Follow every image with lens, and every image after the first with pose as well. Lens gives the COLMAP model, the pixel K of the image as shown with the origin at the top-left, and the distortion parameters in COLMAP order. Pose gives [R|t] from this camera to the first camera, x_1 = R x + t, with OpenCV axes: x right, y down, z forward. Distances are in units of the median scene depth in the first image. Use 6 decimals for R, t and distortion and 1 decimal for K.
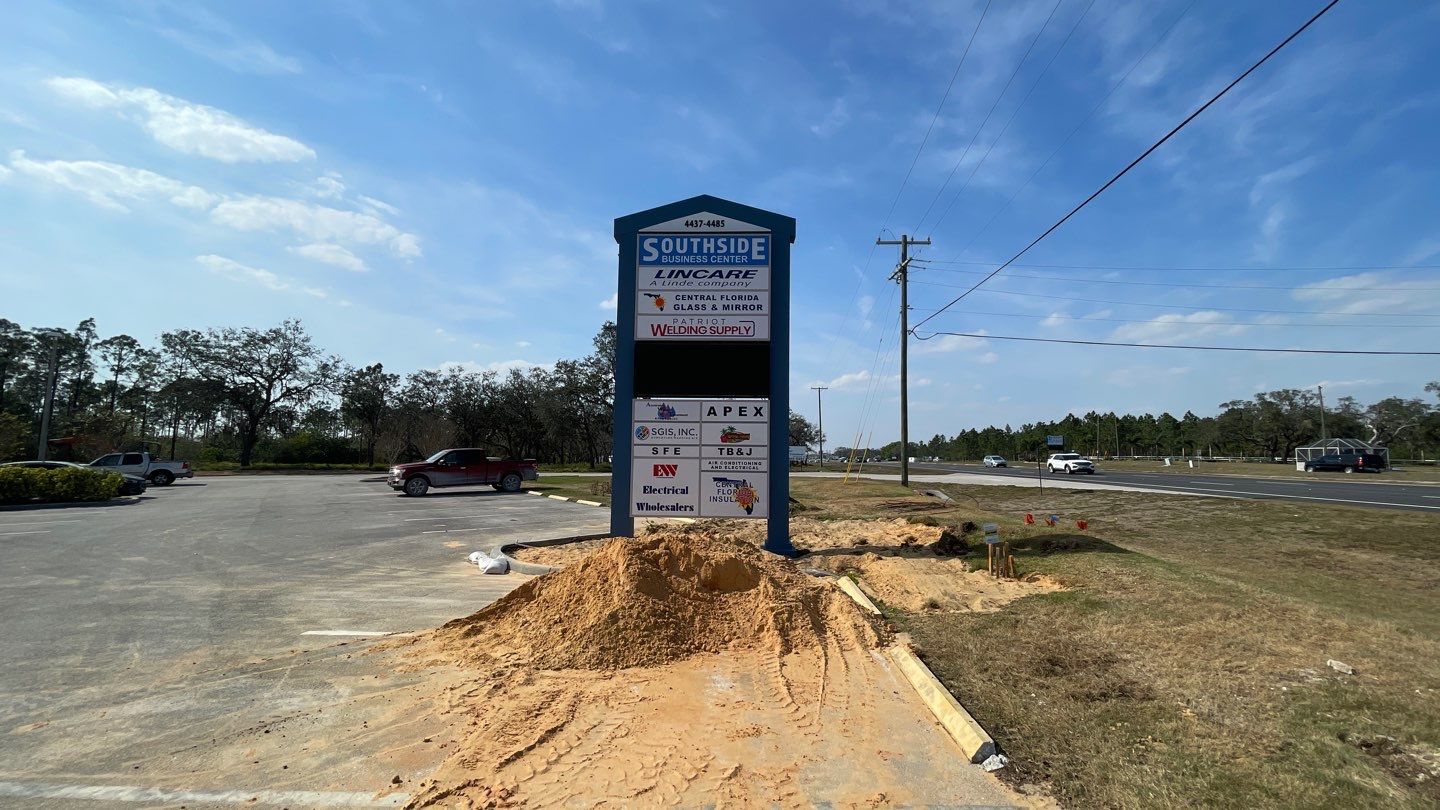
lens RADIAL K [[584.1, 0, 721.8], [0, 584.1, 400.6], [0, 0, 1]] dist [-0.000222, 0.001273]
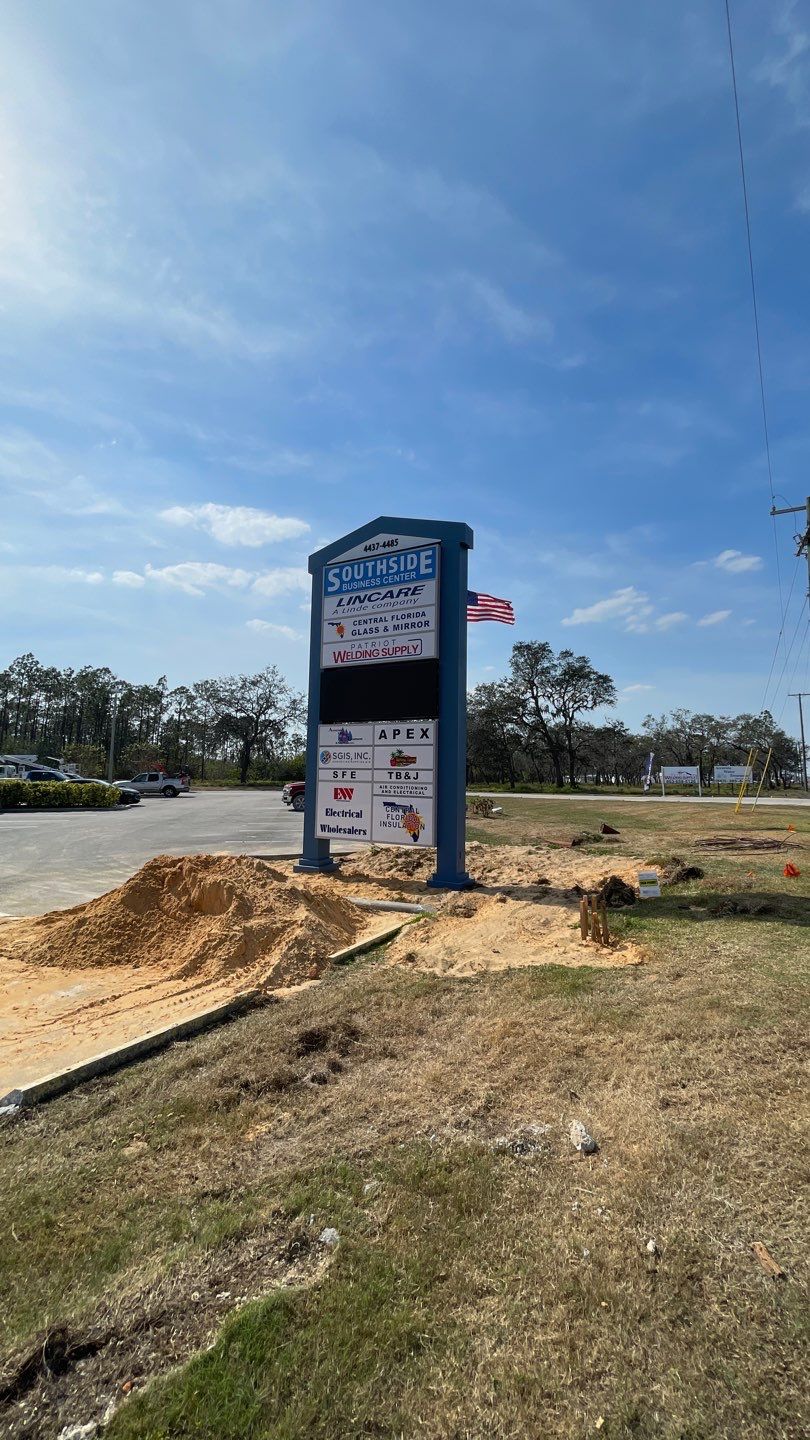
lens RADIAL K [[584.1, 0, 411.0], [0, 584.1, 706.7], [0, 0, 1]] dist [-0.000222, 0.001273]
pose [[0.887898, -0.050062, -0.457309, 0.466406], [0.039866, 0.998695, -0.031927, 0.005120], [0.458310, 0.010117, 0.888735, 0.143436]]
